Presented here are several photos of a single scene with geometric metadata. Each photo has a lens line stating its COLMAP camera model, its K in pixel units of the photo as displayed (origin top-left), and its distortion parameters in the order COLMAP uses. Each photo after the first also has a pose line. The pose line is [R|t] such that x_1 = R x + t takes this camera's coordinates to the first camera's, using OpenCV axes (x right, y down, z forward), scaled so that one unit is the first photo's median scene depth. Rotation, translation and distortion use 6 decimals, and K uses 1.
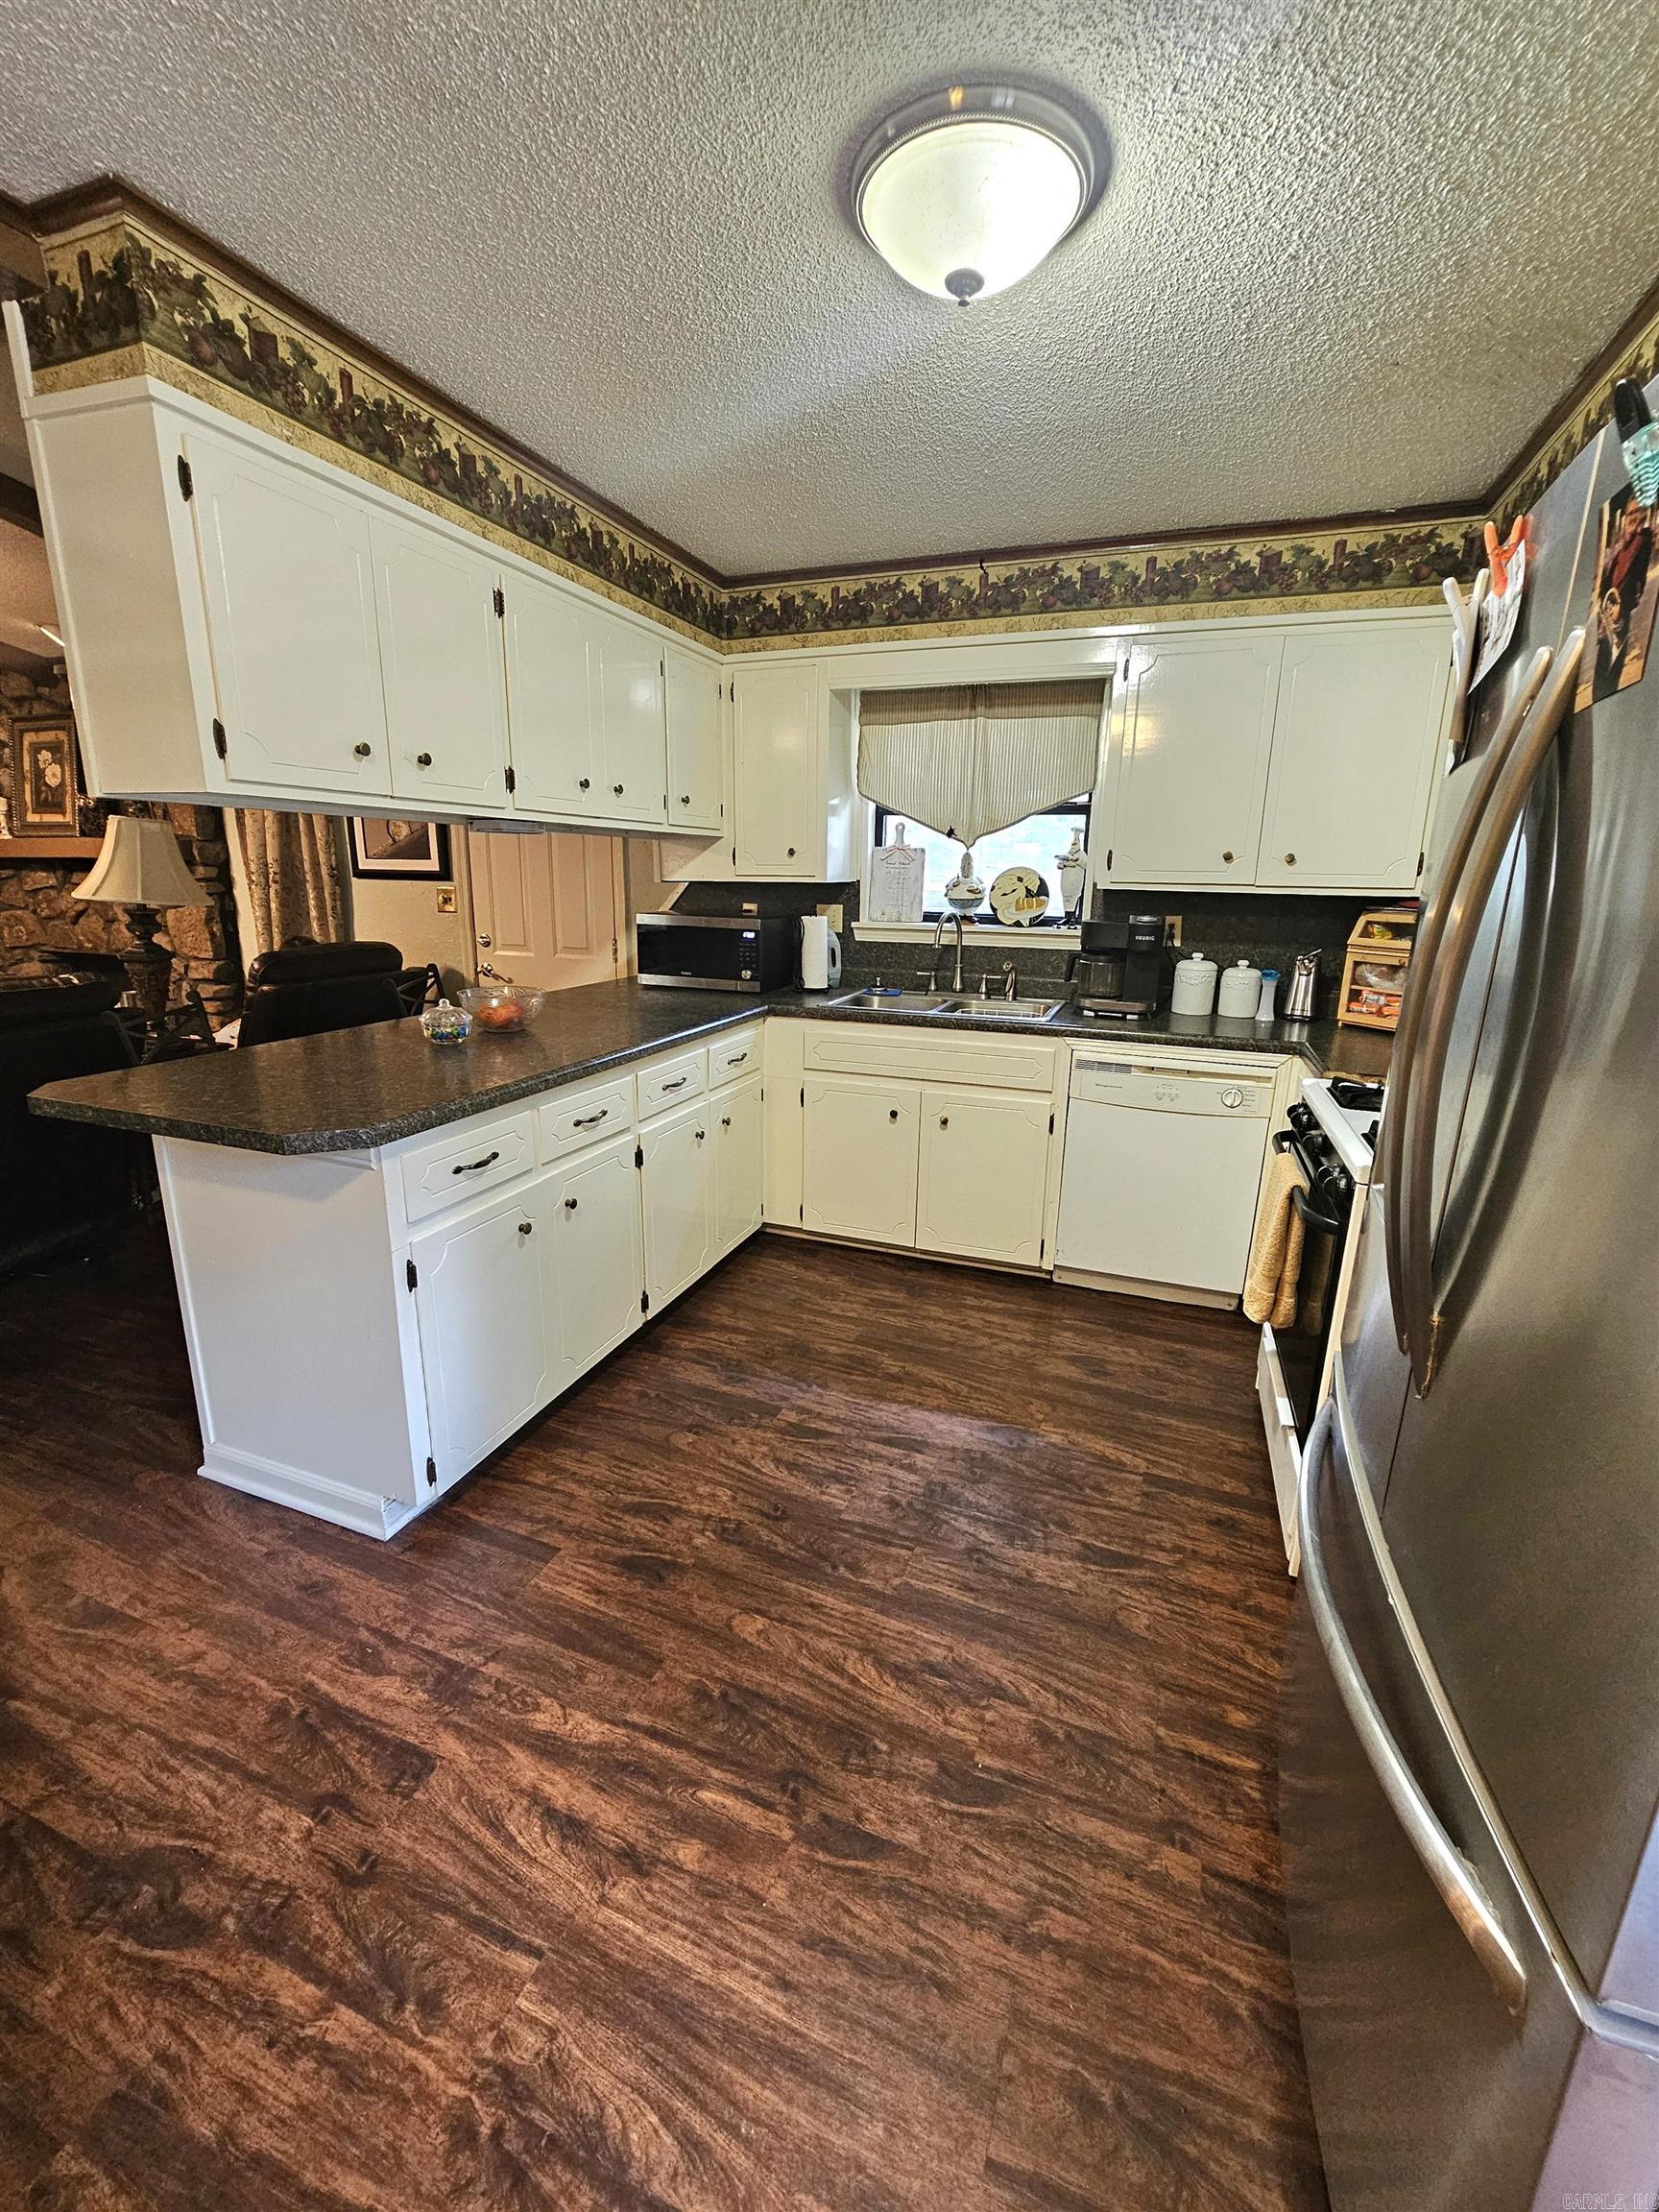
lens RADIAL K [[901.7, 0, 826.3], [0, 901.7, 1103.3], [0, 0, 1]] dist [0.000007, 0.000014]
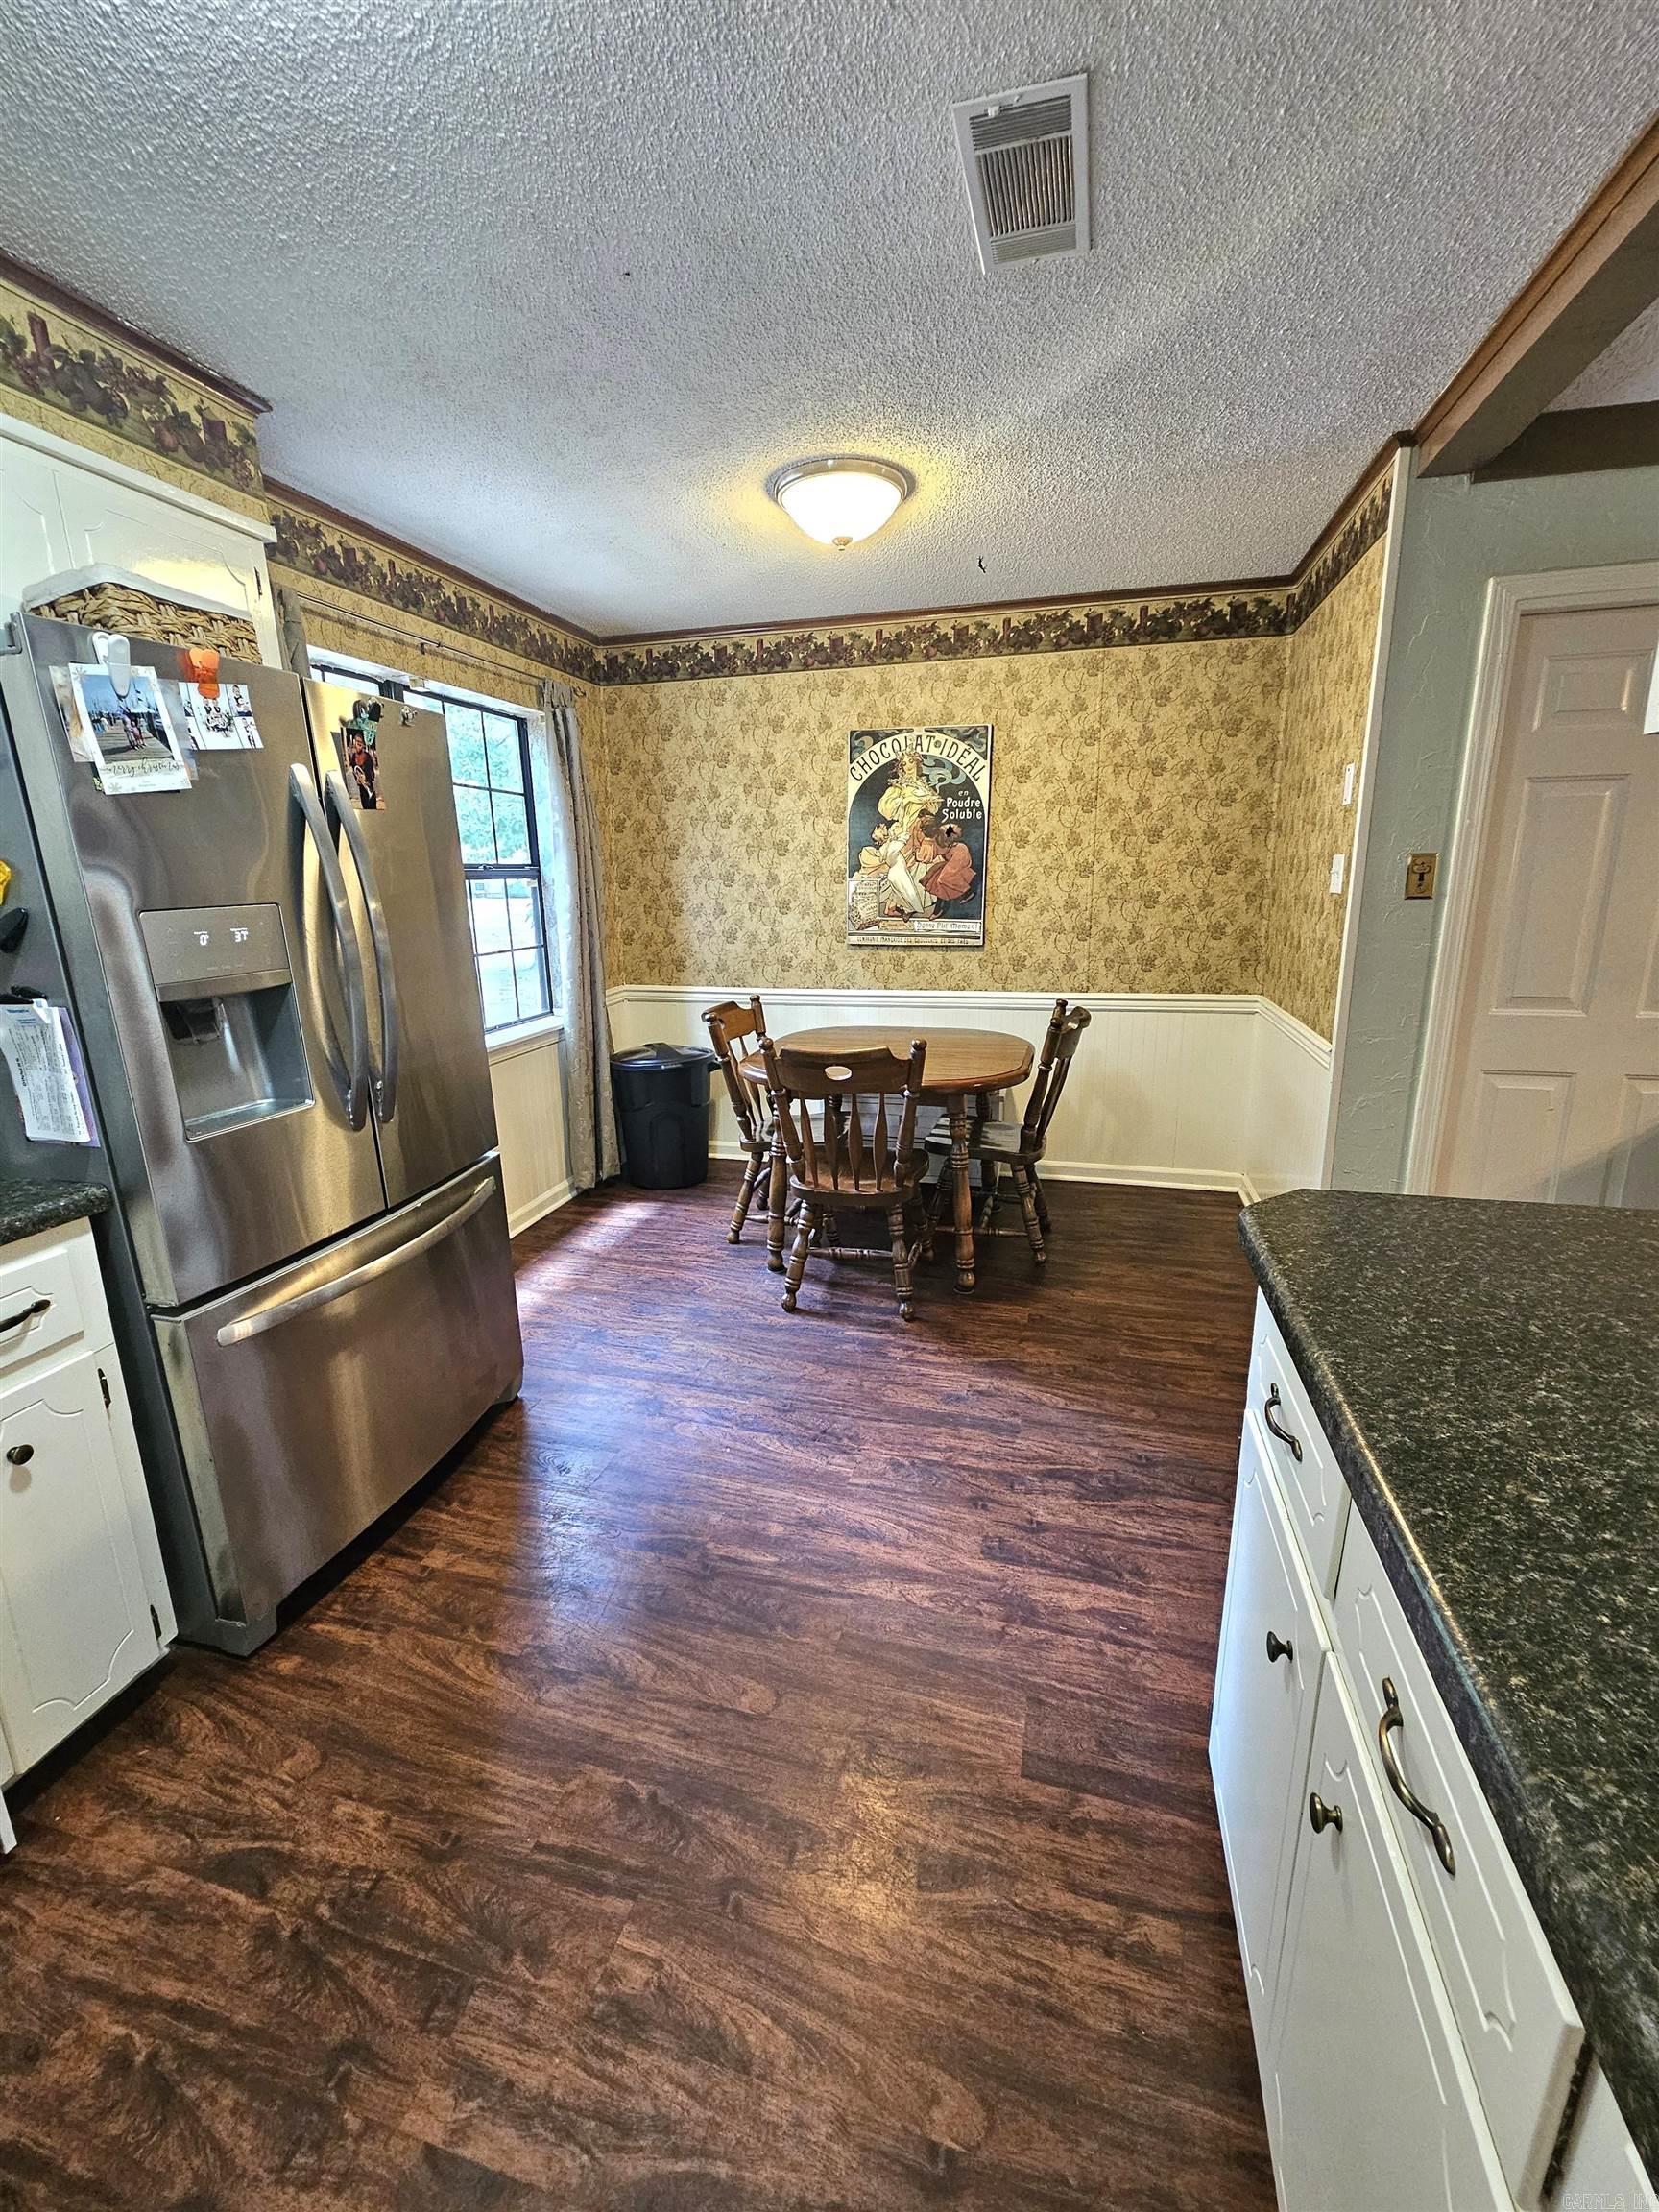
lens RADIAL K [[901.7, 0, 823.6], [0, 901.7, 1102.4], [0, 0, 1]] dist [0.000007, 0.000014]
pose [[-0.995311, 0.028454, -0.092447, -0.089953], [-0.018761, 0.880813, 0.473092, -0.399240], [0.094890, 0.472608, -0.876149, 1.582657]]
